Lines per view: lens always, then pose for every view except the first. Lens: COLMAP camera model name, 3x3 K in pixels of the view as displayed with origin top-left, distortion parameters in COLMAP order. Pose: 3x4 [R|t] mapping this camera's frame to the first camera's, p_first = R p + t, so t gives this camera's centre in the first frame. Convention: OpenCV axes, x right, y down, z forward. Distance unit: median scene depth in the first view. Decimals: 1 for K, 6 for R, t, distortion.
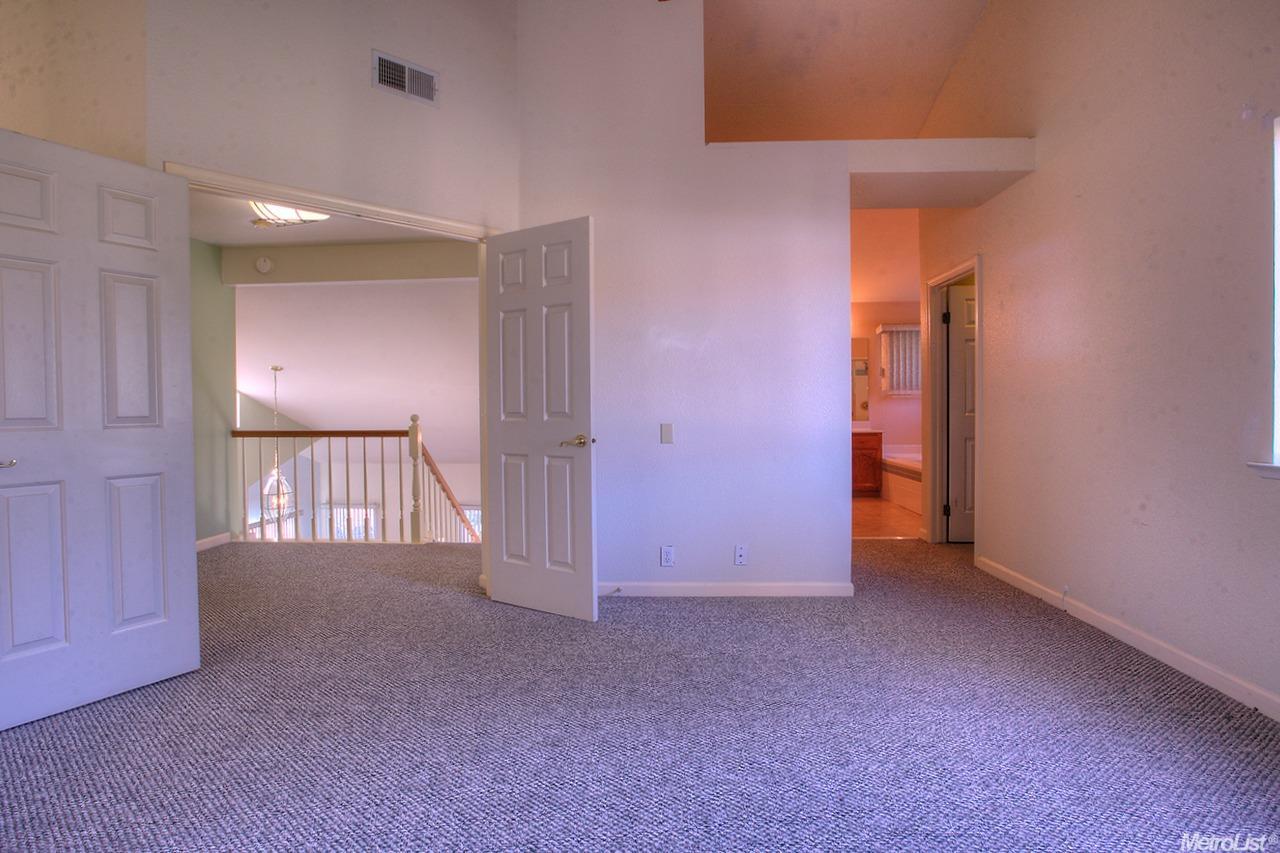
lens RADIAL K [[591.3, 0, 652.0], [0, 591.3, 421.0], [0, 0, 1]] dist [-0.029048, 0.004591]
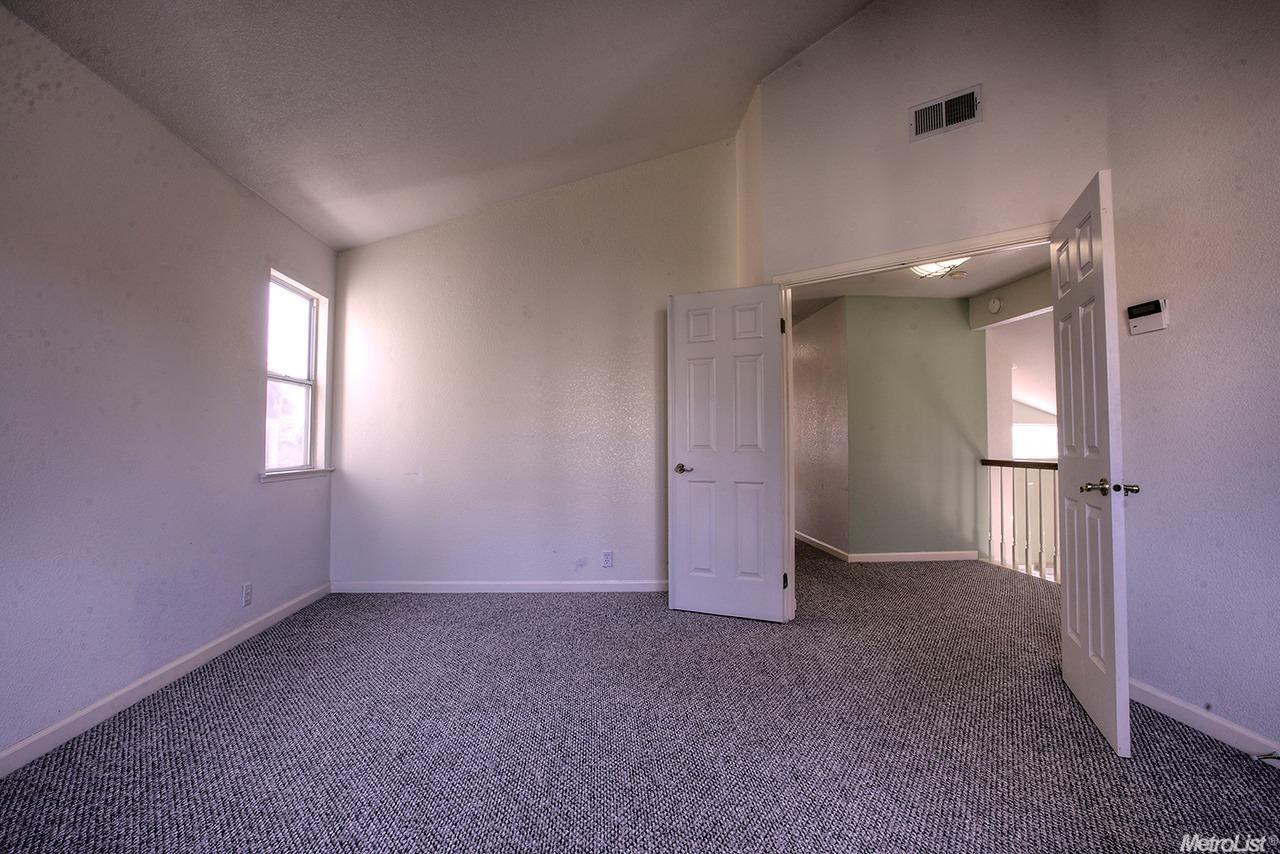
lens RADIAL K [[591.3, 0, 653.5], [0, 591.3, 426.5], [0, 0, 1]] dist [-0.029048, 0.004591]
pose [[0.152771, -0.018983, -0.988079, 0.465597], [-0.022483, 0.999490, -0.022679, -0.010831], [0.988006, 0.025680, 0.152266, 0.345876]]
